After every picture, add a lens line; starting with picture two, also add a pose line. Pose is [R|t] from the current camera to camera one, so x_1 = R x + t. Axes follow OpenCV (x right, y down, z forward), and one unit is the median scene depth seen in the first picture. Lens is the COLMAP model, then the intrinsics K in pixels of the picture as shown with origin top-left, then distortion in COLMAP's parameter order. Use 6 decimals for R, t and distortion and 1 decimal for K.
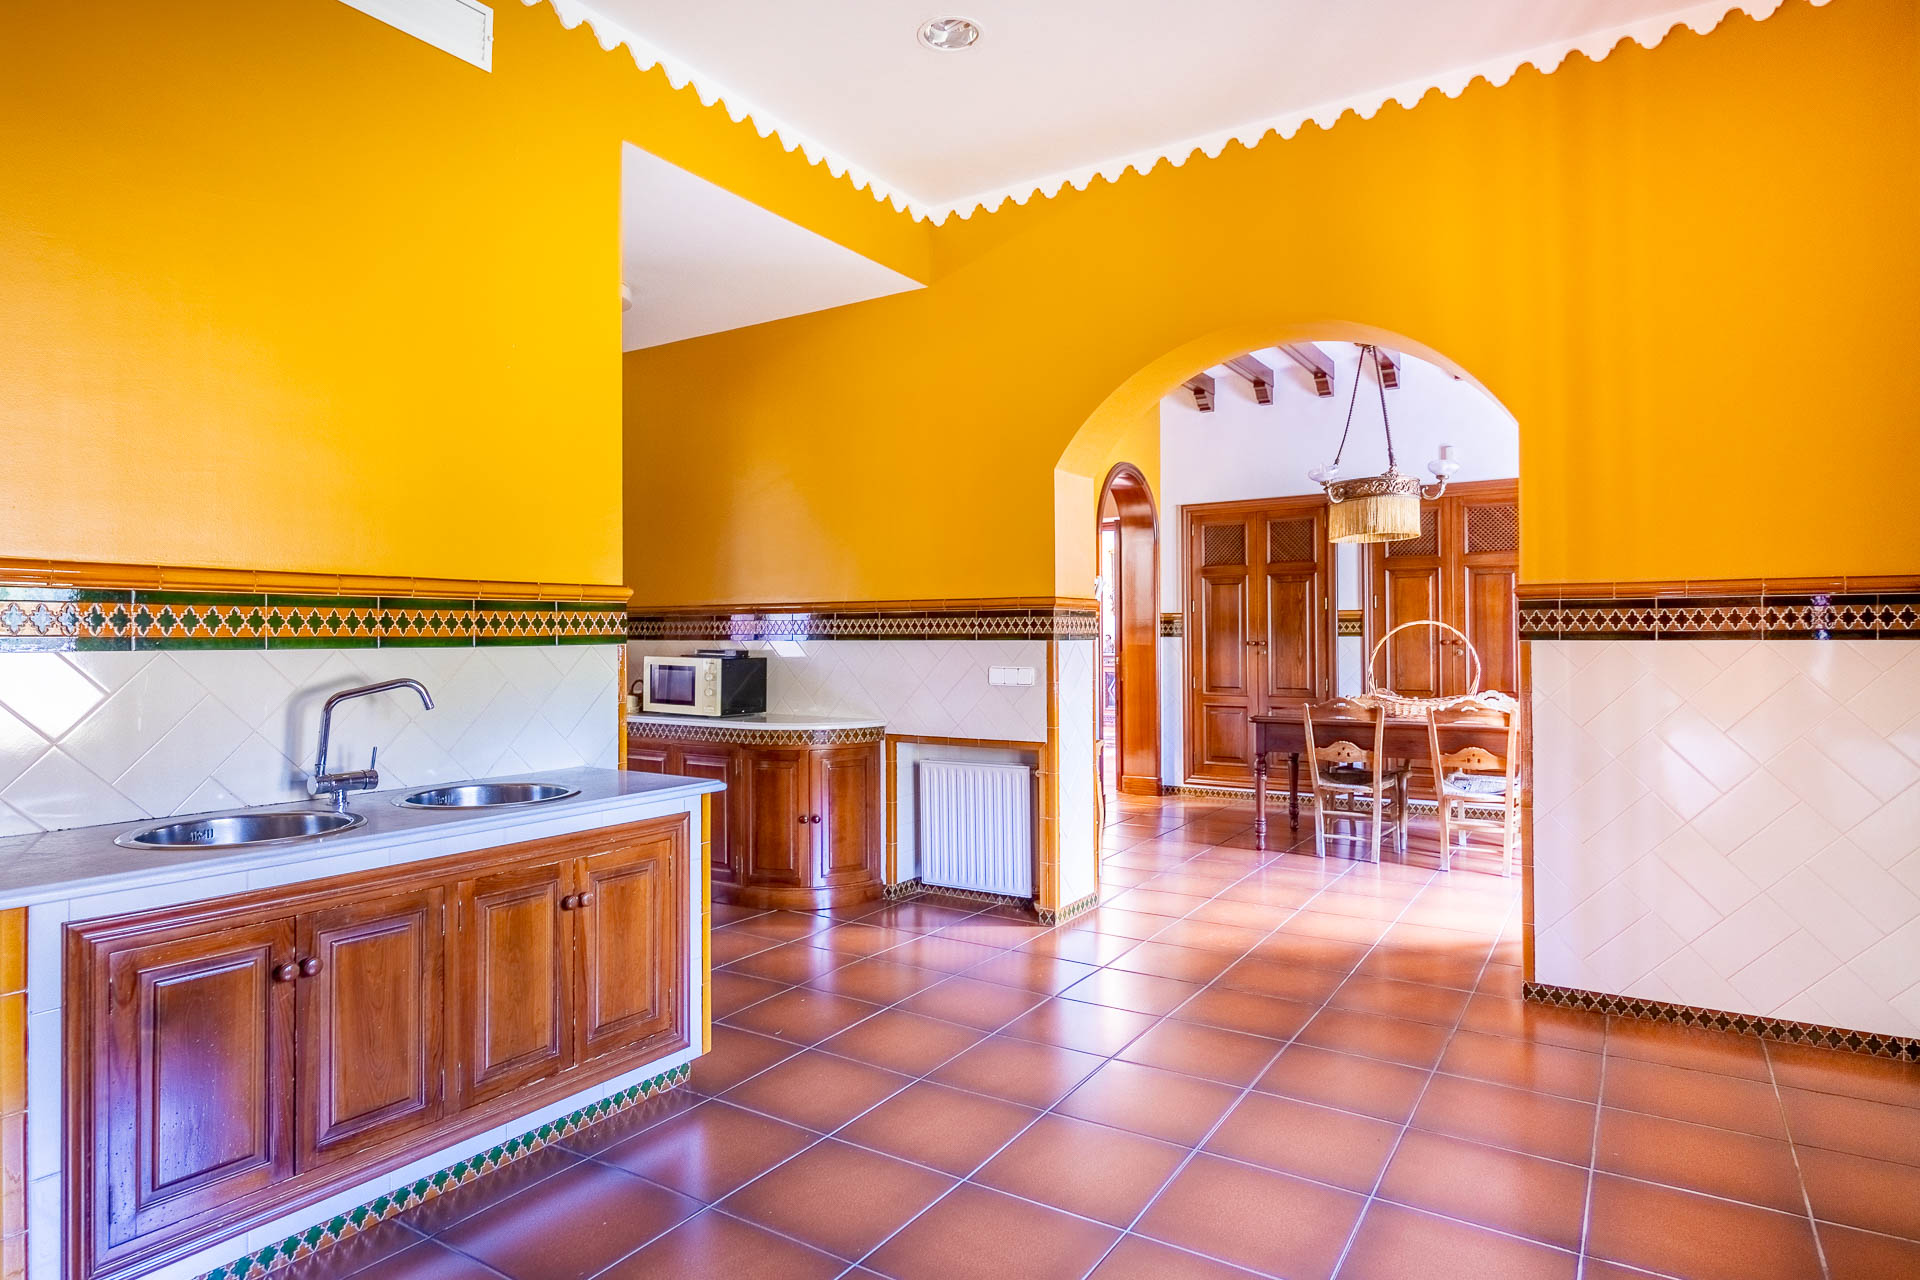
lens RADIAL K [[1075.3, 0, 960.0], [0, 1075.3, 628.9], [0, 0, 1]] dist [-0.001692, -0.000393]
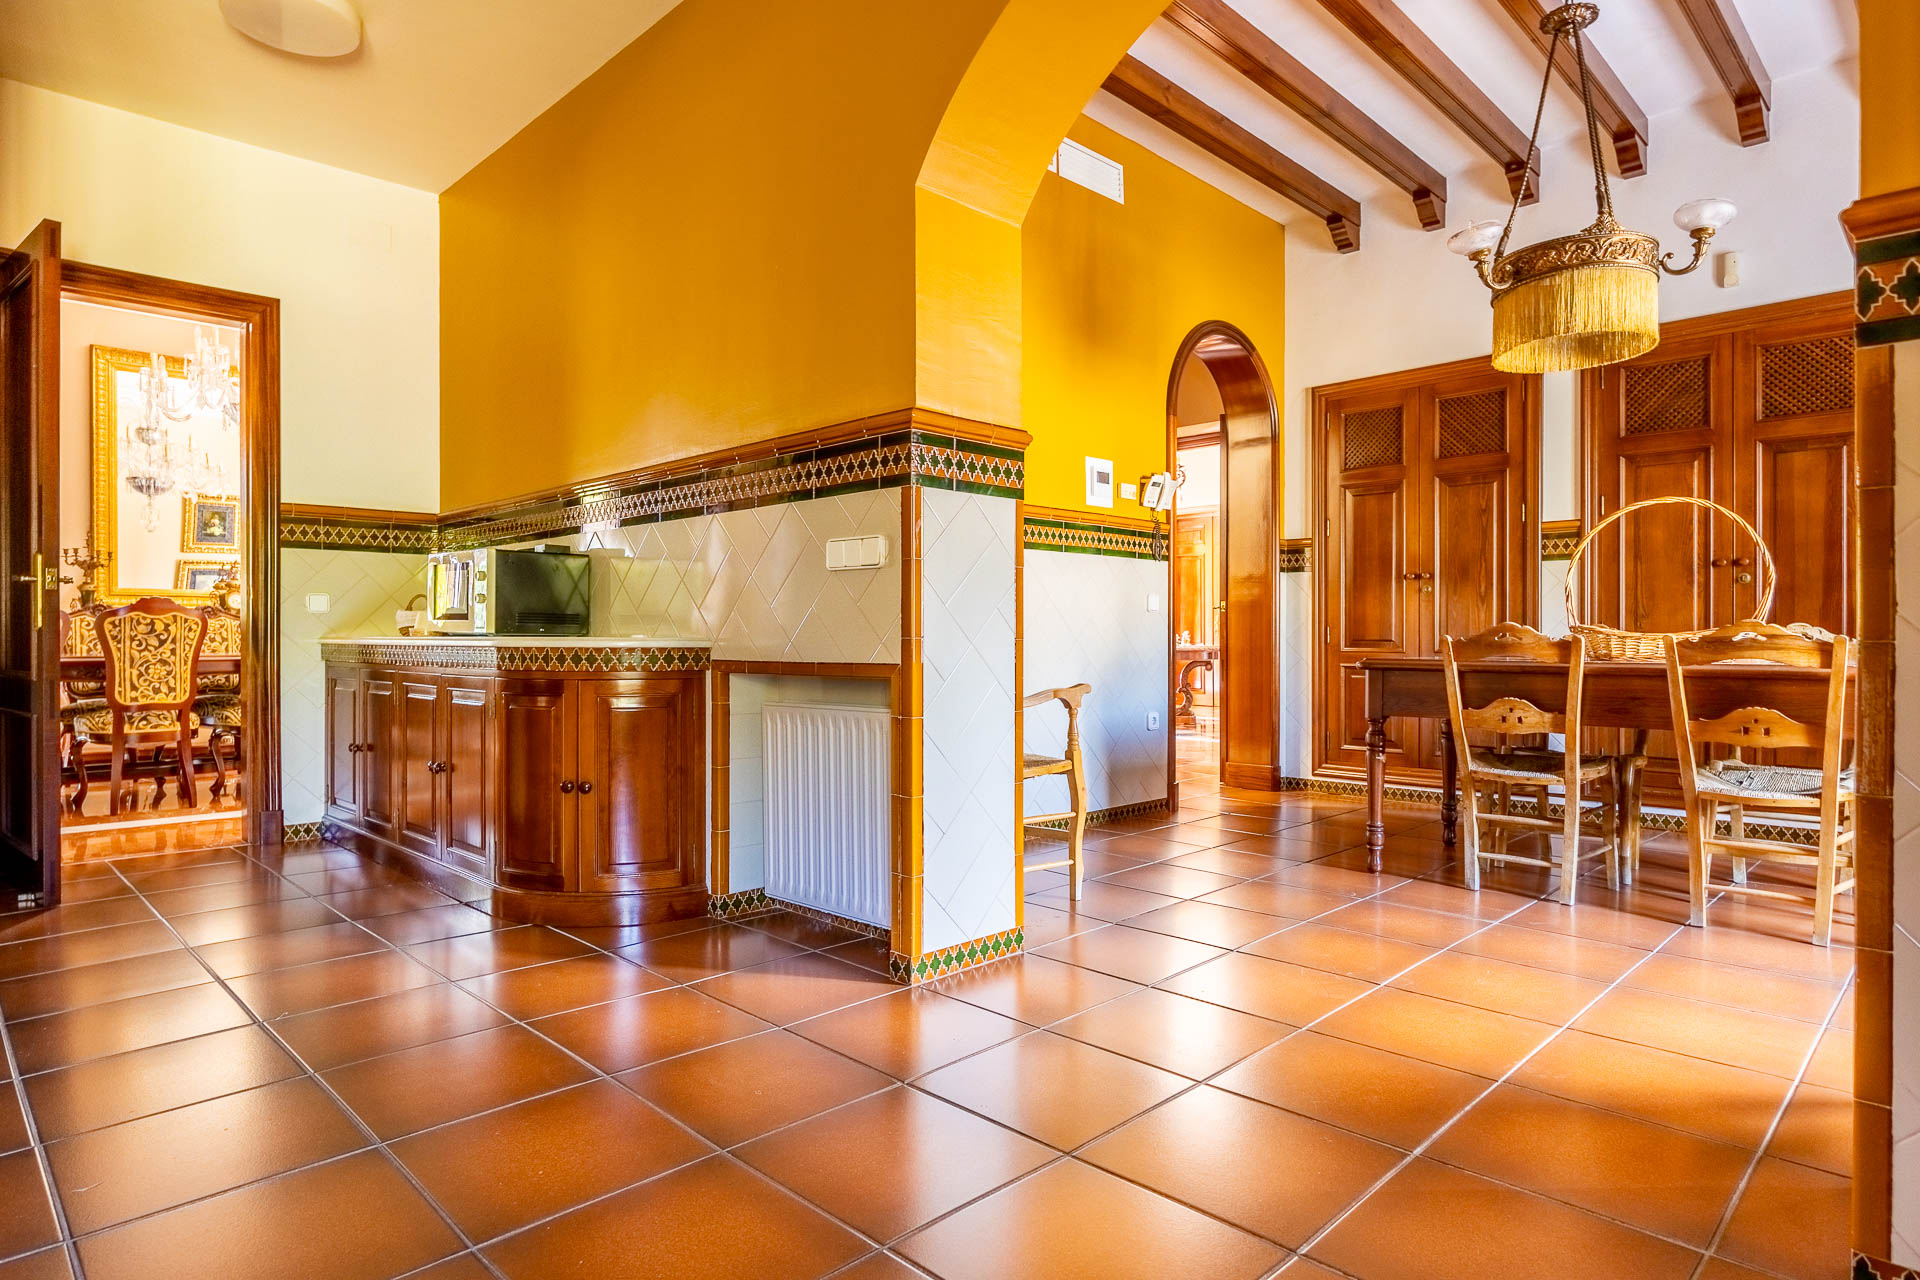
lens RADIAL K [[1083.4, 0, 949.6], [0, 1083.4, 640.4], [0, 0, 1]] dist [-0.000147, -0.001180]
pose [[0.976753, 0.007744, -0.214230, 0.180618], [-0.005705, 0.999932, 0.010137, 0.068219], [0.214294, -0.008680, 0.976731, 0.346761]]
